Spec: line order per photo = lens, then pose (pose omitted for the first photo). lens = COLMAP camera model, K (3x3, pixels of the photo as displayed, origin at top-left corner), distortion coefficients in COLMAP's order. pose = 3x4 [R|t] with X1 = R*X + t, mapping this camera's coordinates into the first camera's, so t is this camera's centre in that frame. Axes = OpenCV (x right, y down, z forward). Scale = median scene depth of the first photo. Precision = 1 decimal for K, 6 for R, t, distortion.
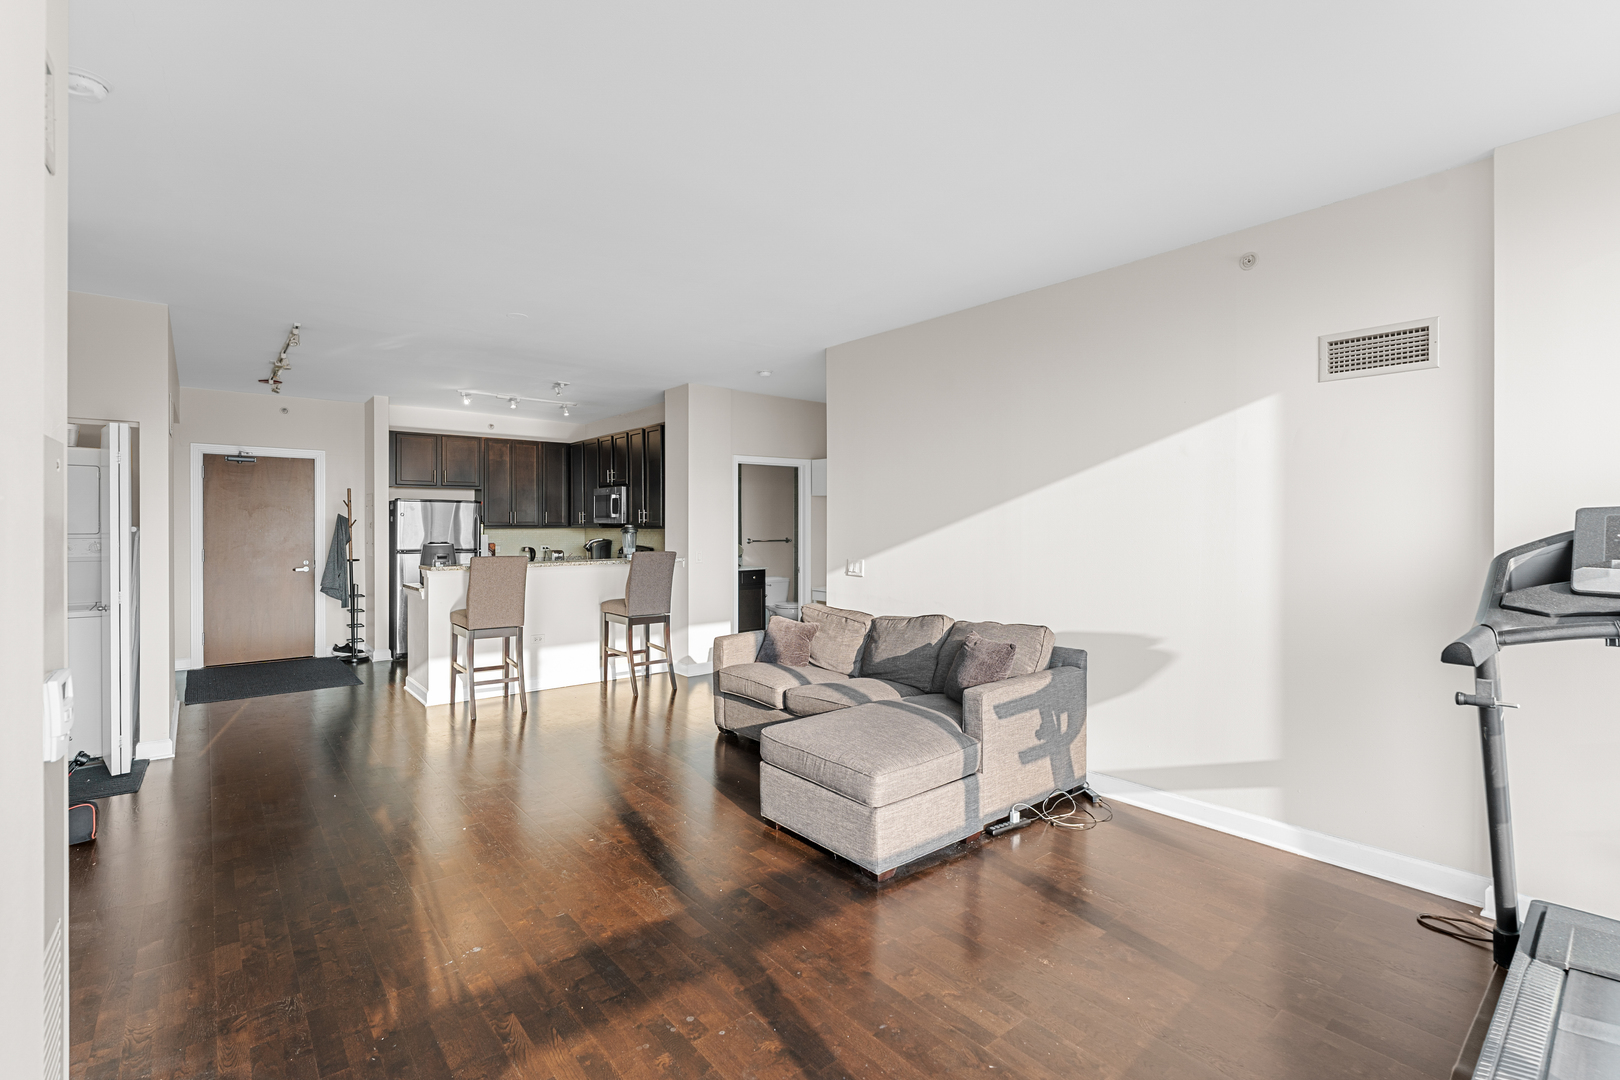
lens RADIAL K [[728.9, 0, 814.4], [0, 728.9, 529.3], [0, 0, 1]] dist [-0.001353, -0.000258]
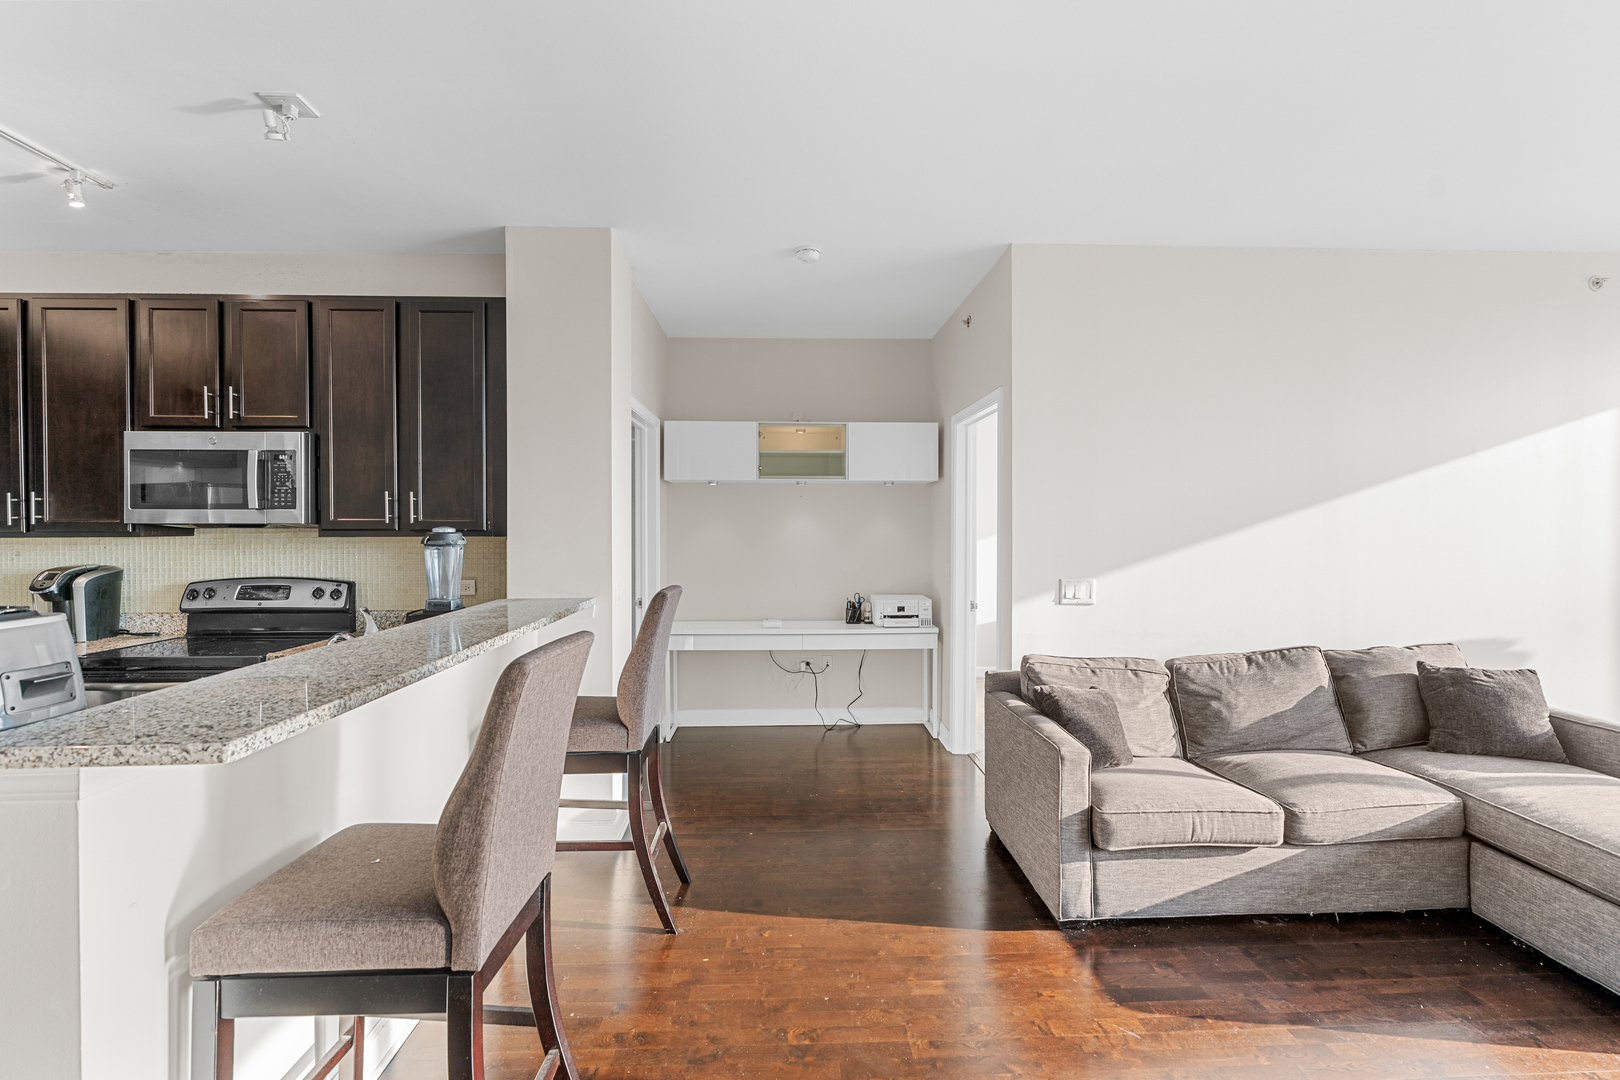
lens RADIAL K [[728.9, 0, 814.4], [0, 728.9, 529.3], [0, 0, 1]] dist [-0.001353, -0.000258]
pose [[0.611814, -0.009253, 0.790948, -0.709569], [0.006495, 0.999957, 0.006673, -0.010985], [-0.790975, 0.001055, 0.611847, 0.910133]]
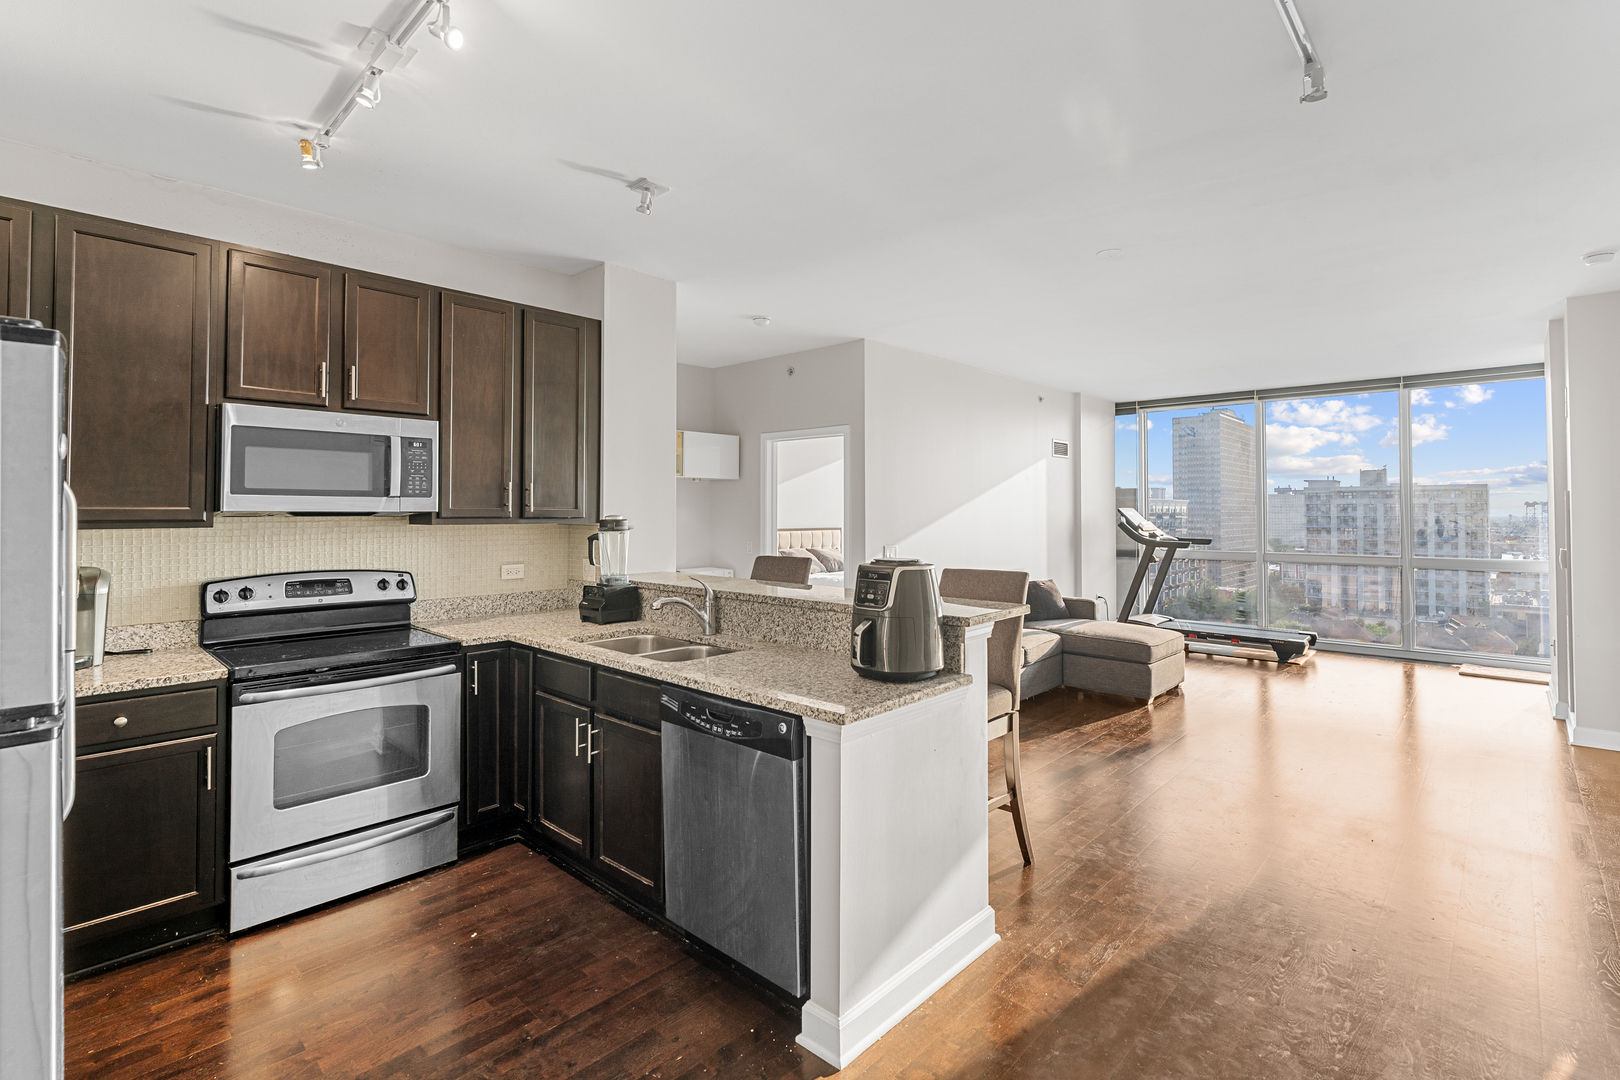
lens RADIAL K [[751.9, 0, 808.4], [0, 751.9, 497.0], [0, 0, 1]] dist [-0.000416, -0.000057]
pose [[-0.111205, 0.018930, 0.993617, -1.217800], [0.005092, 0.999816, -0.018478, -0.014038], [-0.993784, 0.003004, -0.111281, 1.446844]]
